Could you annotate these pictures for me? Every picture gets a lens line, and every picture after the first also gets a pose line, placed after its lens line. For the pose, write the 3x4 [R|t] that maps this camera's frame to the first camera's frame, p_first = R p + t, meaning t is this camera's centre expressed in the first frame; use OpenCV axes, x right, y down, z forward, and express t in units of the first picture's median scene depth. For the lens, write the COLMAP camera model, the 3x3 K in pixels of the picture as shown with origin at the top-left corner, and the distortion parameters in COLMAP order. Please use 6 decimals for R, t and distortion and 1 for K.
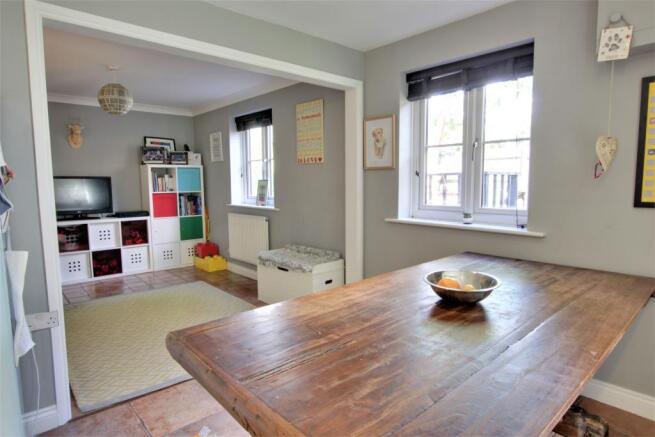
lens RADIAL K [[378.2, 0, 329.6], [0, 378.2, 219.3], [0, 0, 1]] dist [-0.005503, -0.002154]
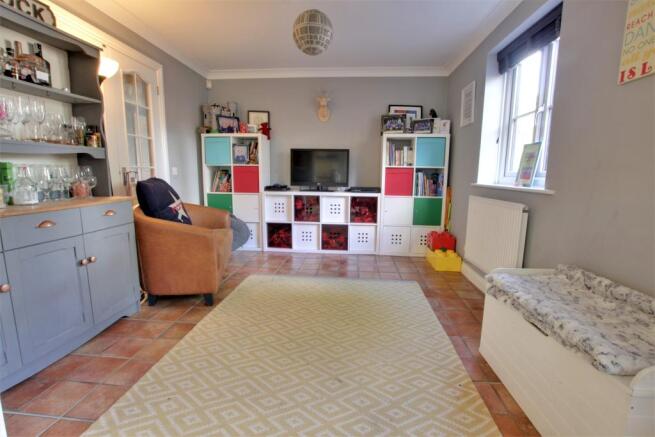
lens RADIAL K [[306.5, 0, 326.3], [0, 306.5, 222.1], [0, 0, 1]] dist [-0.024592, 0.001530]
pose [[0.685377, 0.129209, -0.716633, -0.038700], [-0.089656, 0.991617, 0.093044, 0.003458], [0.722648, 0.000480, 0.691216, 0.411404]]
